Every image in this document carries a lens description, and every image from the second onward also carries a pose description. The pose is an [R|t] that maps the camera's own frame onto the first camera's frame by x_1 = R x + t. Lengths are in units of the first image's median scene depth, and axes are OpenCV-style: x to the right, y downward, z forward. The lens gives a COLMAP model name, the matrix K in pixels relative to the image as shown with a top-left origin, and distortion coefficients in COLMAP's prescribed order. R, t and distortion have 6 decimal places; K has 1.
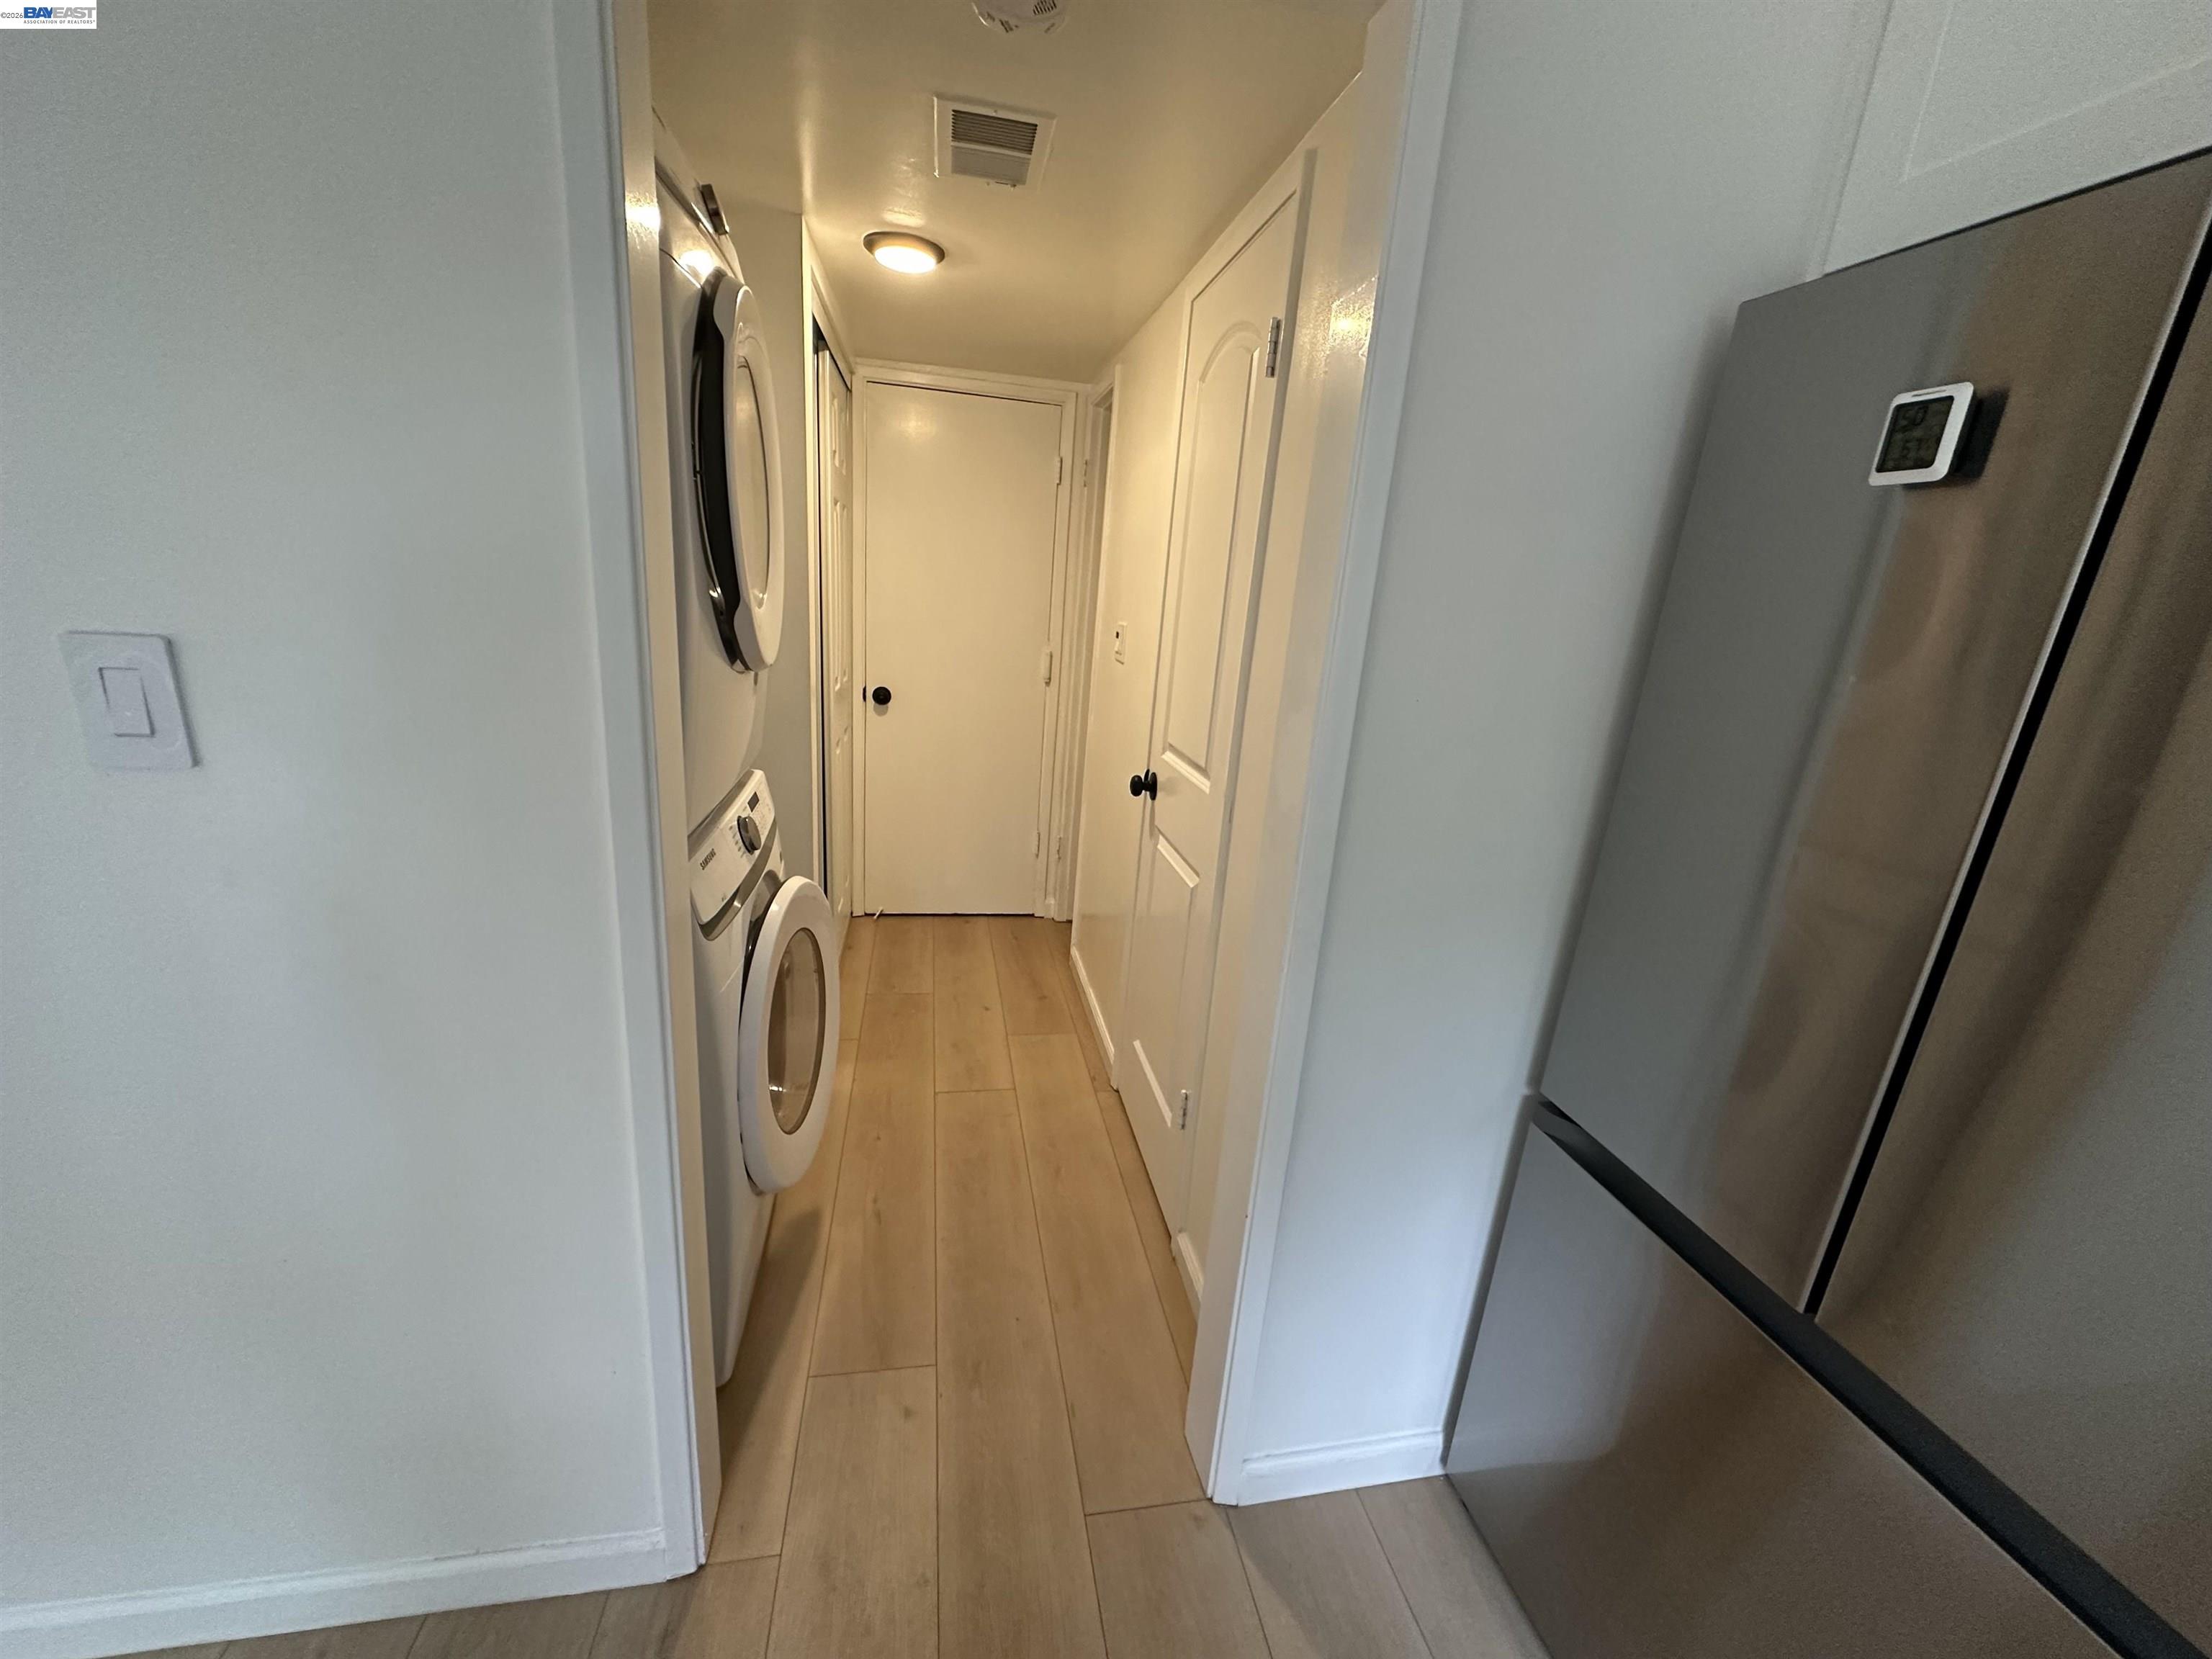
lens RADIAL K [[879.4, 0, 1103.9], [0, 879.4, 828.5], [0, 0, 1]] dist [-0.001050, 0.000224]
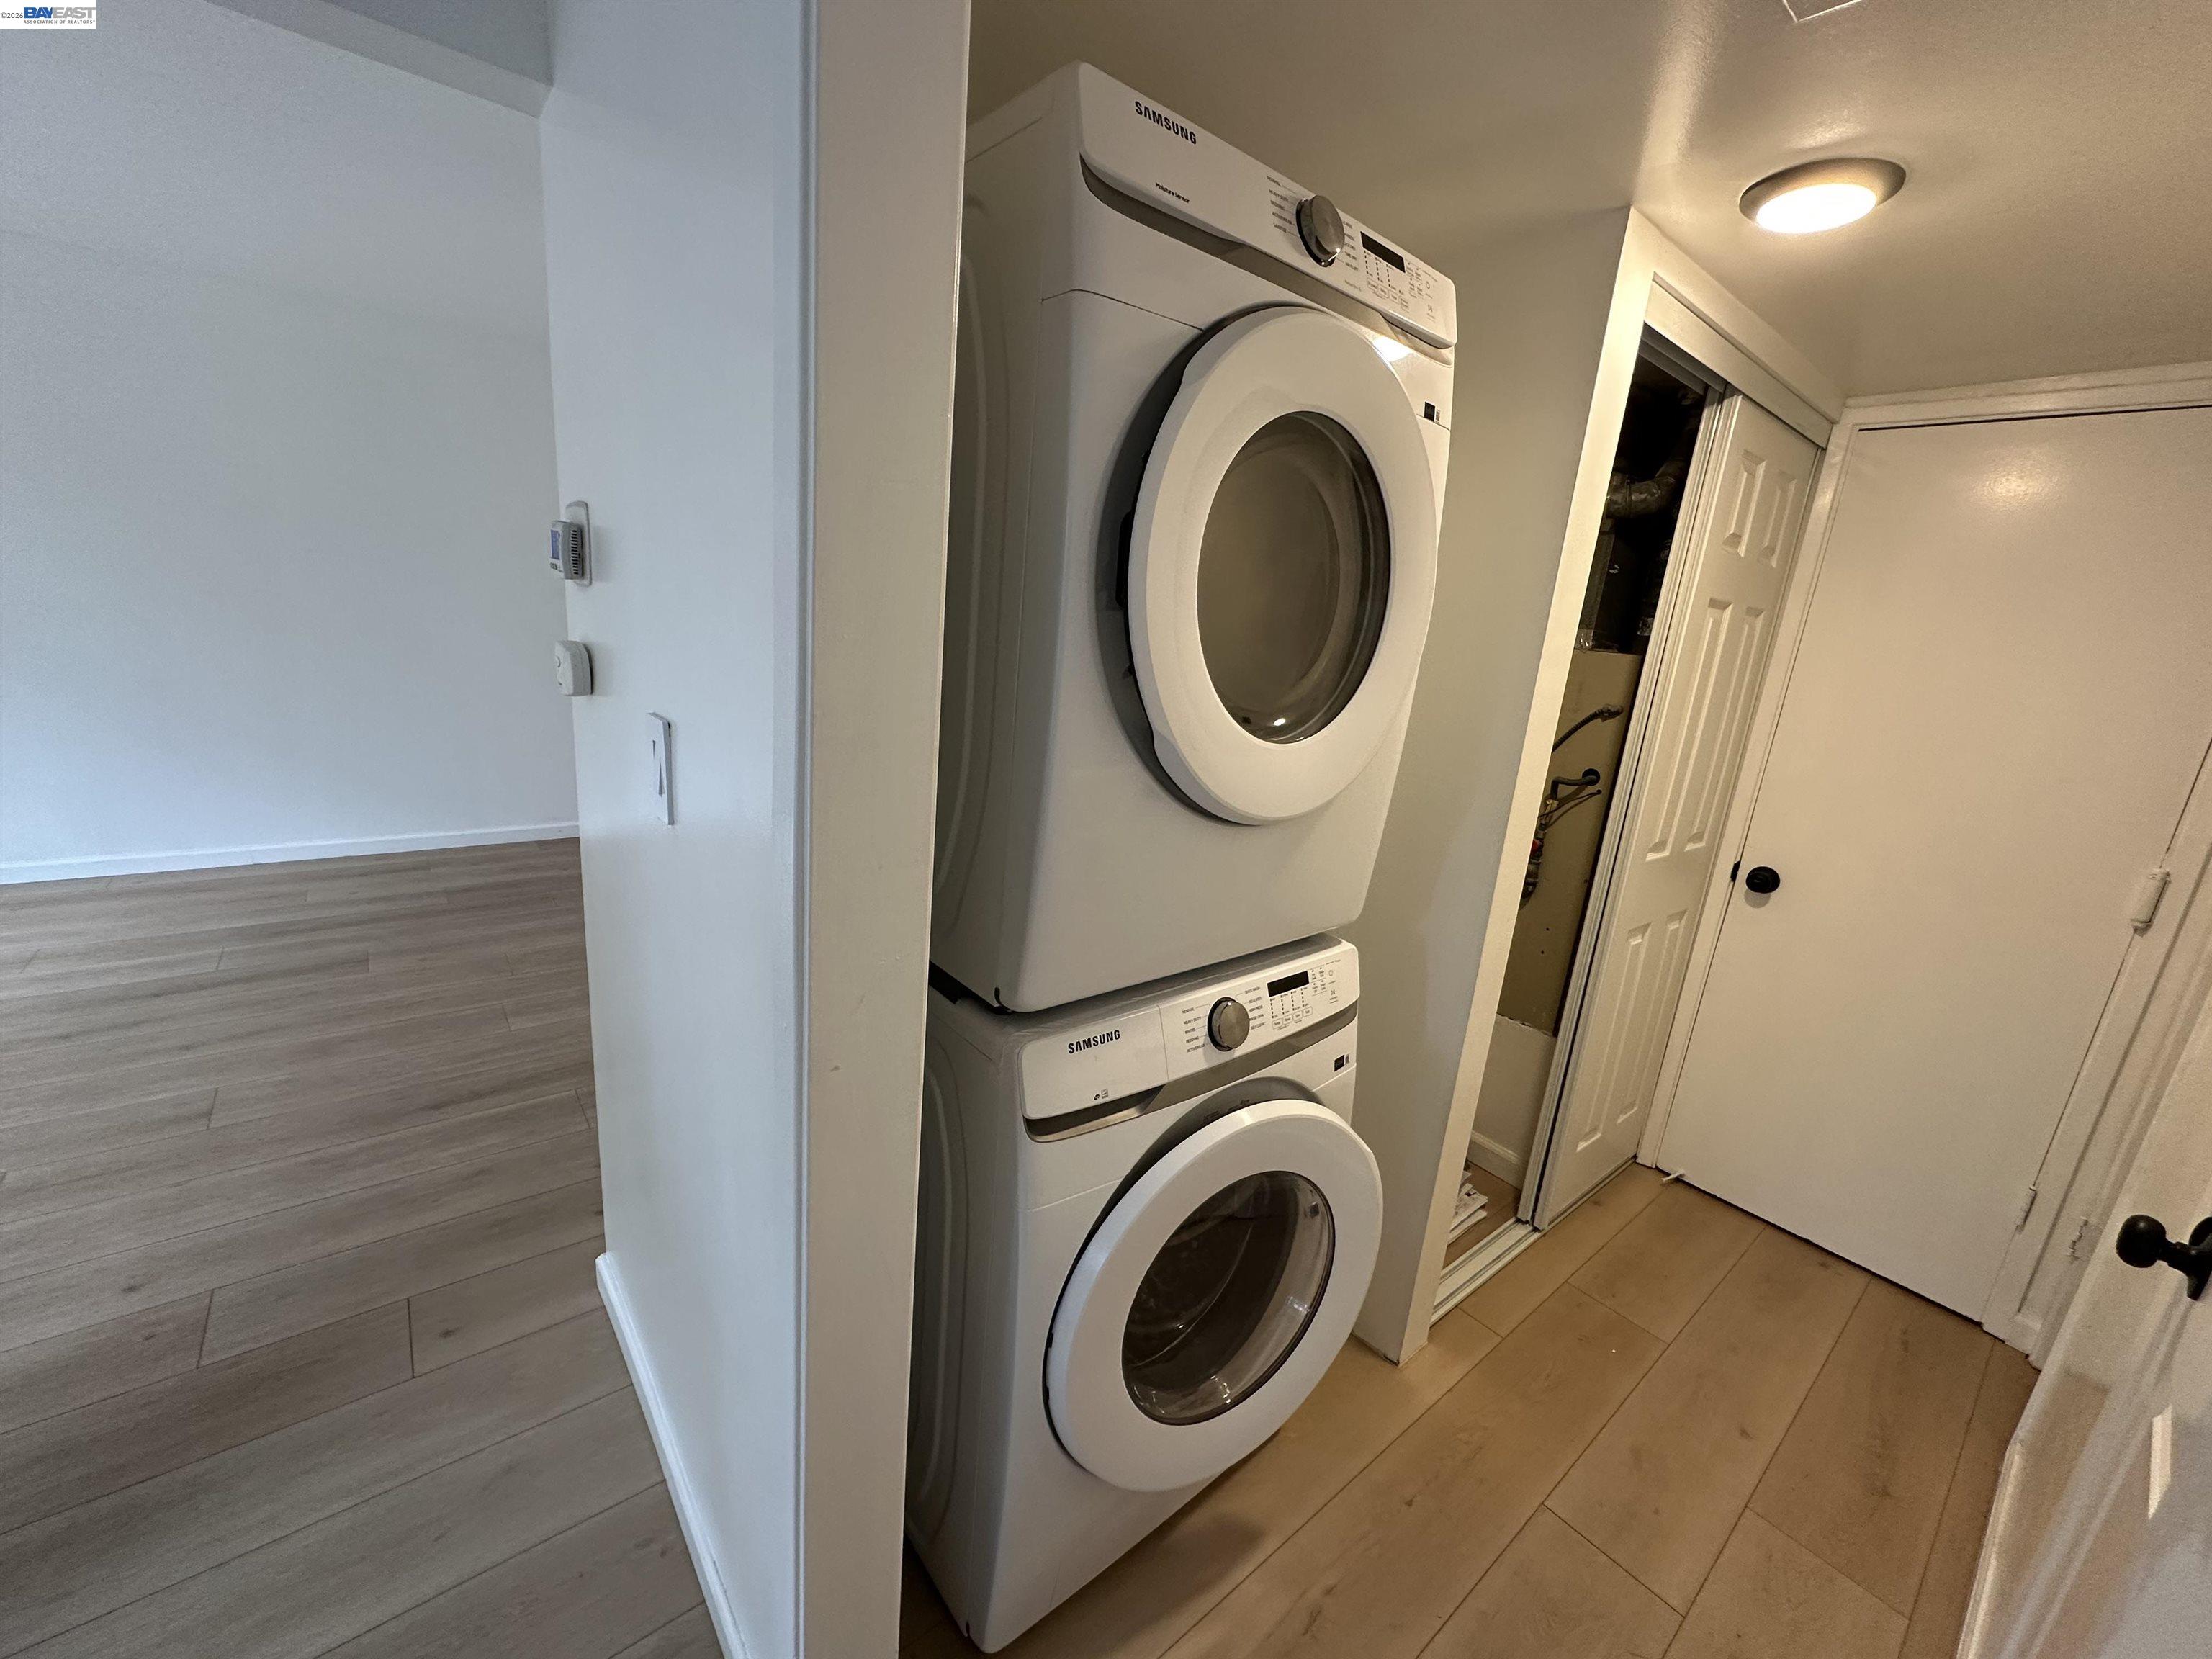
lens RADIAL K [[879.4, 0, 1103.9], [0, 879.4, 828.5], [0, 0, 1]] dist [-0.001050, 0.000224]
pose [[0.479428, 0.182446, -0.858407, 0.087053], [-0.285556, 0.957352, 0.043990, -0.080733], [0.829823, 0.224033, 0.511080, 0.243304]]
